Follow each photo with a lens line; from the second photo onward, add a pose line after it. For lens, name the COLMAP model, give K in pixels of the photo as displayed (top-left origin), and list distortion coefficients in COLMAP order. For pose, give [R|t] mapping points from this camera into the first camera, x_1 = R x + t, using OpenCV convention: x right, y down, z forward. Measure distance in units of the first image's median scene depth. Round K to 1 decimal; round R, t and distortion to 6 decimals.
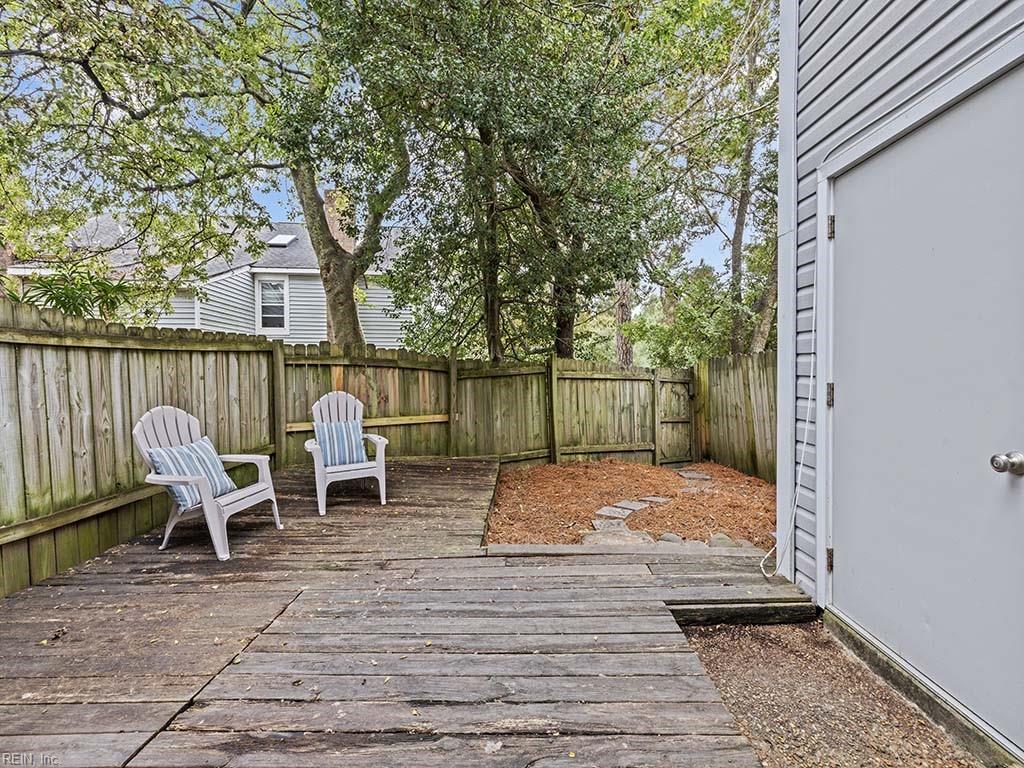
lens RADIAL K [[427.2, 0, 510.6], [0, 427.2, 372.7], [0, 0, 1]] dist [0.000918, 0.000121]
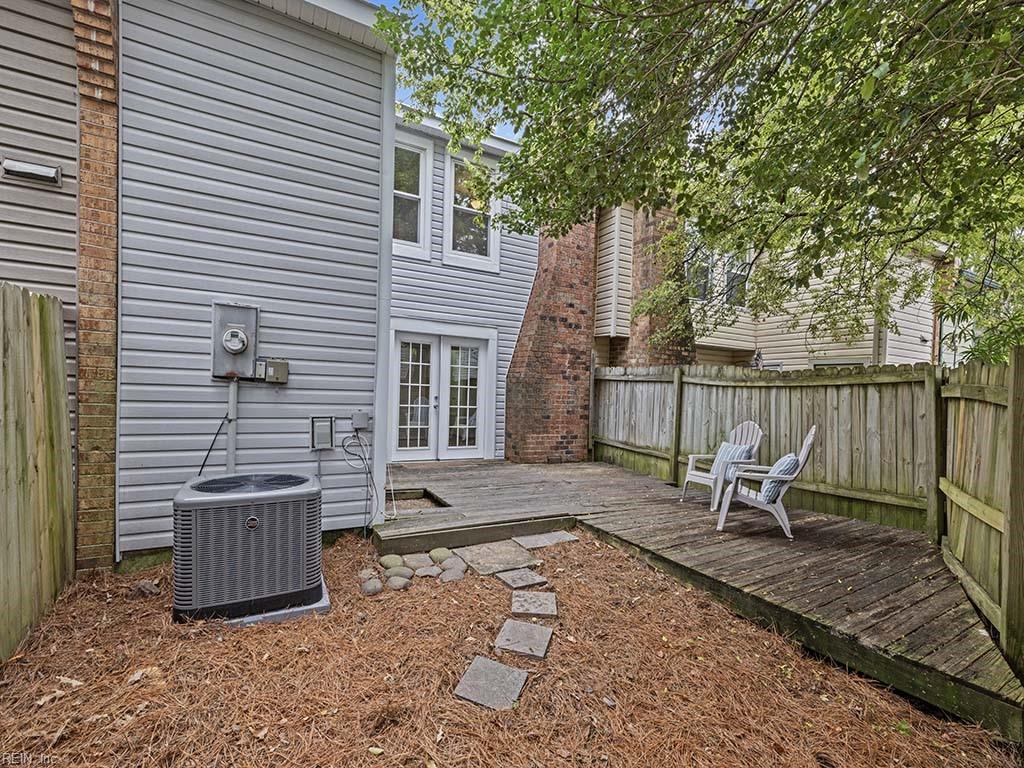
lens RADIAL K [[431.5, 0, 505.9], [0, 431.5, 363.5], [0, 0, 1]] dist [0.001352, 0.000106]
pose [[-0.871288, -0.048534, -0.488366, 0.633122], [-0.027325, 0.998352, -0.050466, -0.025400], [0.490011, -0.030626, -0.871178, 1.574530]]
